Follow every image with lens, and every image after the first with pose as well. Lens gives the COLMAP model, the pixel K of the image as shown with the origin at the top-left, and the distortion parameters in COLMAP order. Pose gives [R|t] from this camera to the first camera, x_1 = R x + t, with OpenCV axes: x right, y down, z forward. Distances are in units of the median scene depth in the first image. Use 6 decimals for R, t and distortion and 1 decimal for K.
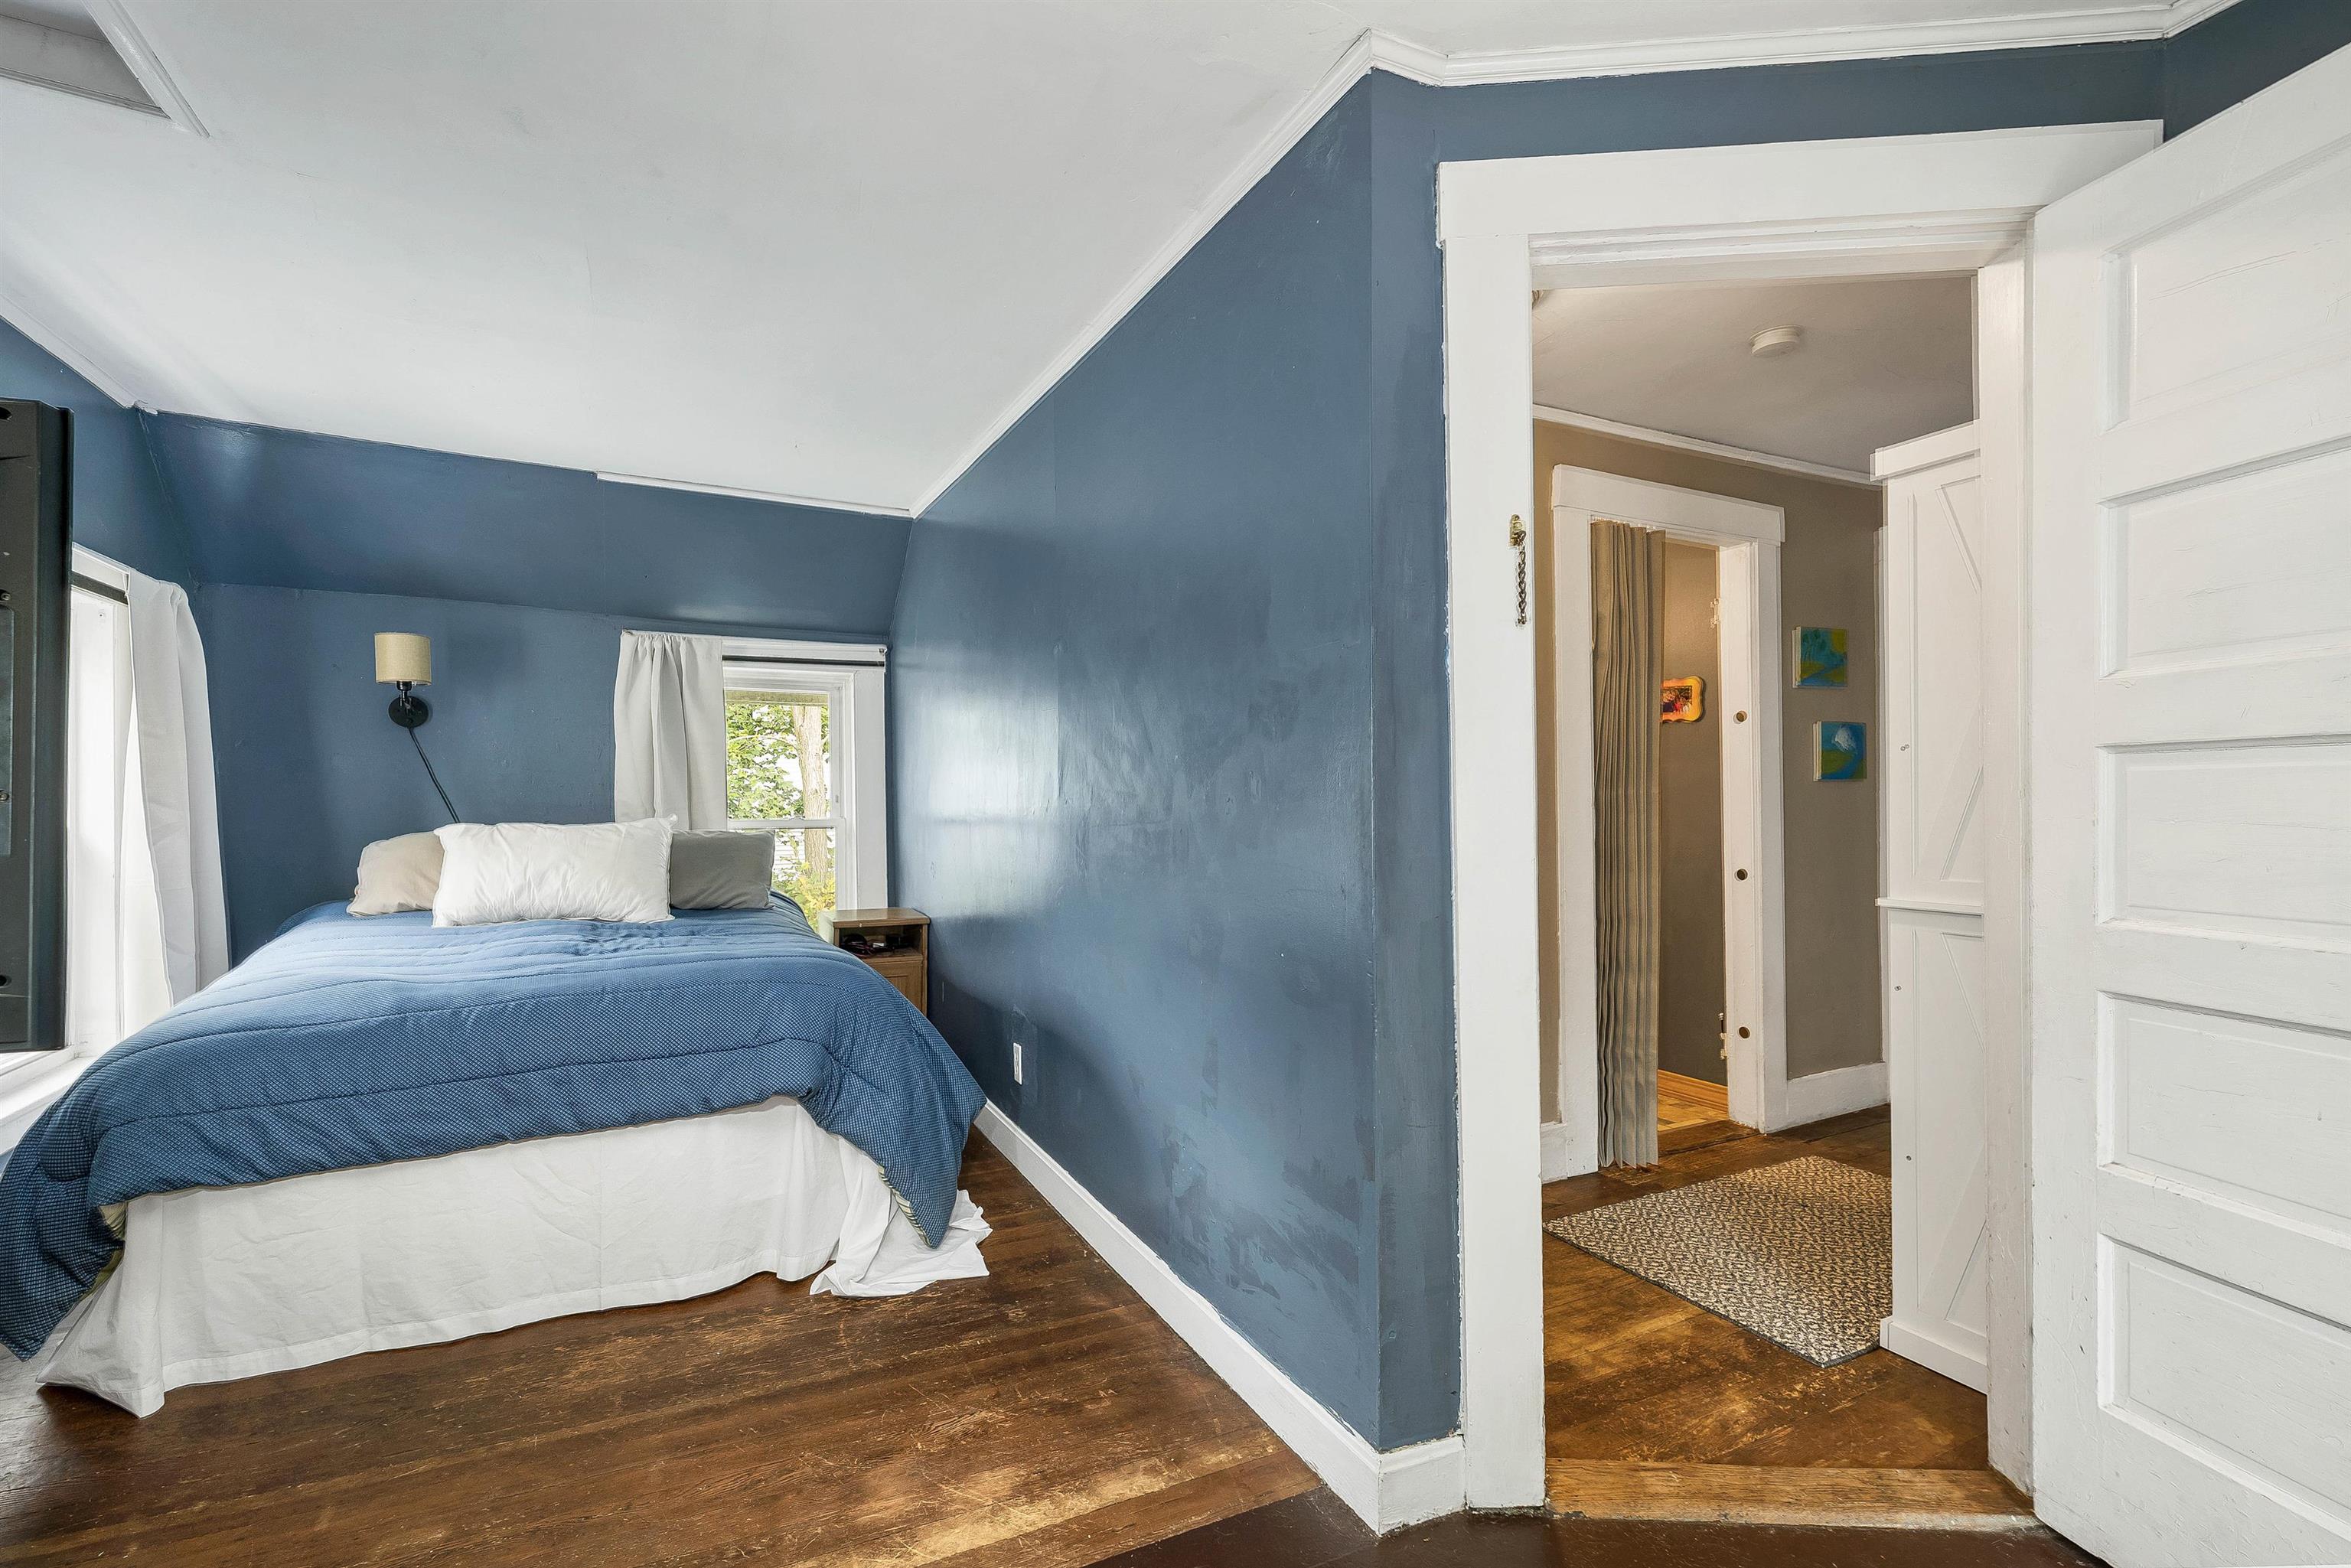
lens RADIAL K [[991.5, 0, 1159.7], [0, 991.5, 810.2], [0, 0, 1]] dist [-0.000738, -0.000203]
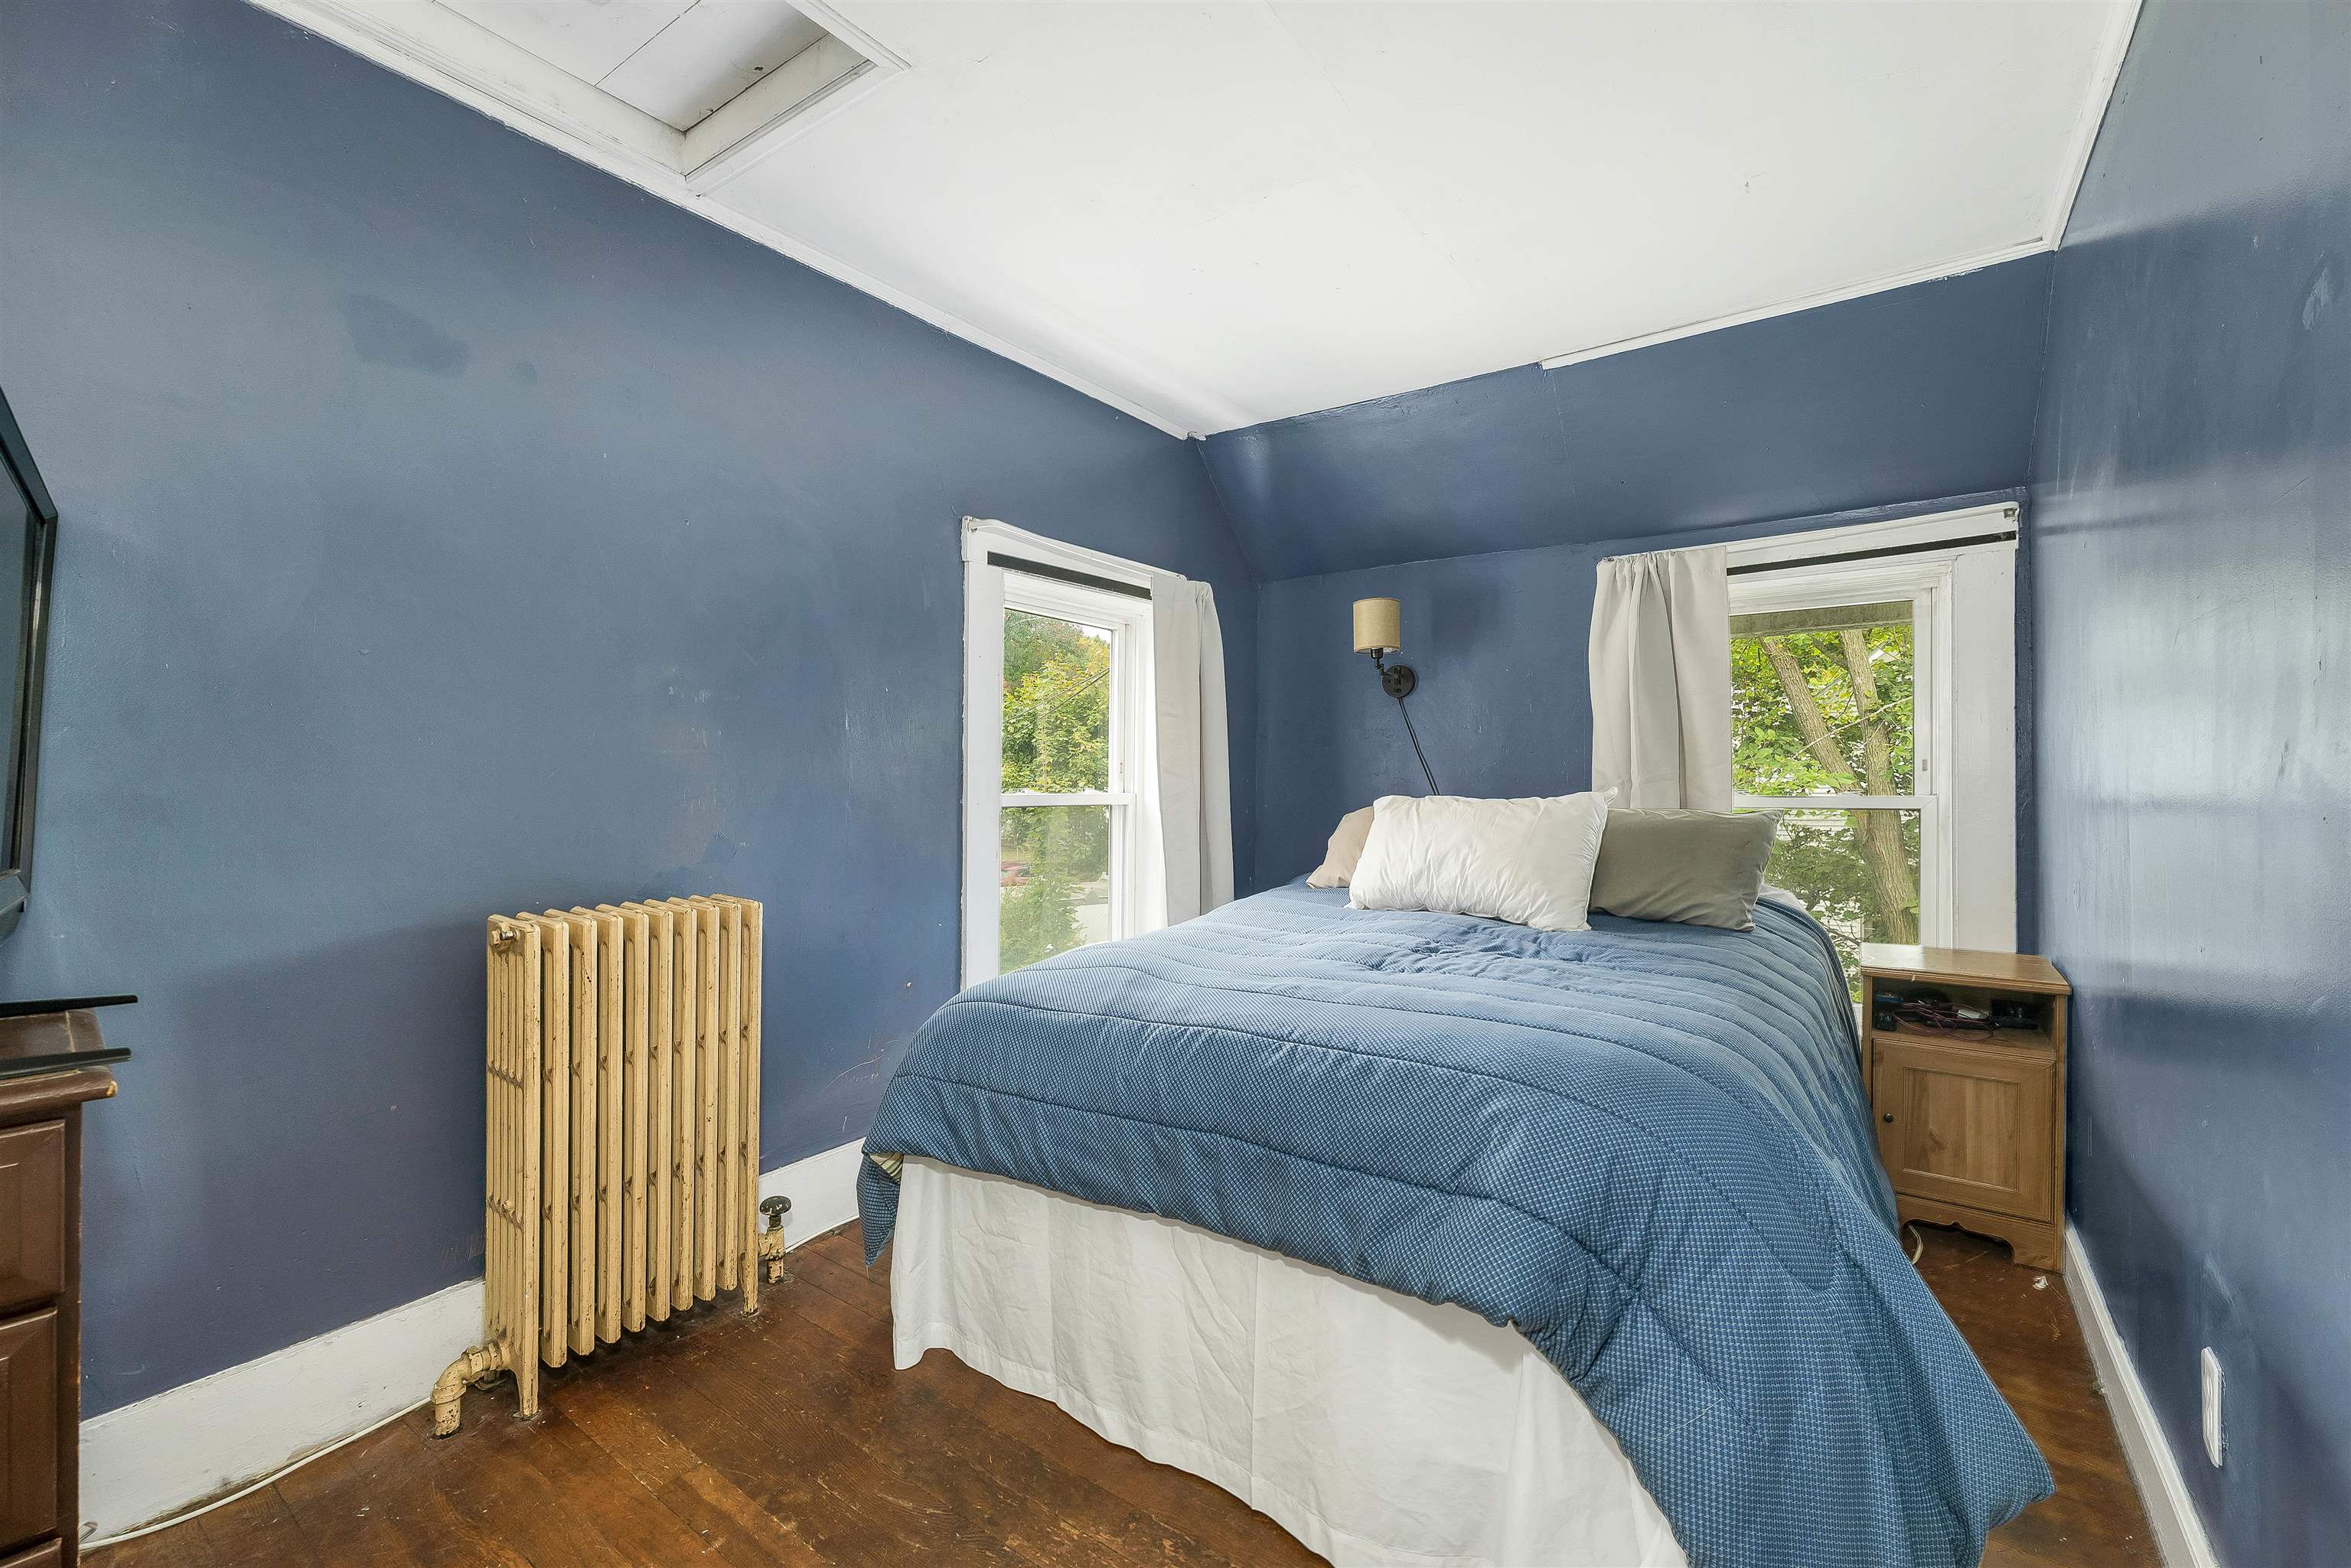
lens RADIAL K [[1016.3, 0, 1175.5], [0, 1016.3, 784.0], [0, 0, 1]] dist [0.019864, 0.000287]
pose [[0.489052, 0.004778, -0.872242, 0.015089], [-0.006424, 0.999978, 0.001876, 0.002796], [0.872231, 0.004686, 0.489071, 0.360910]]
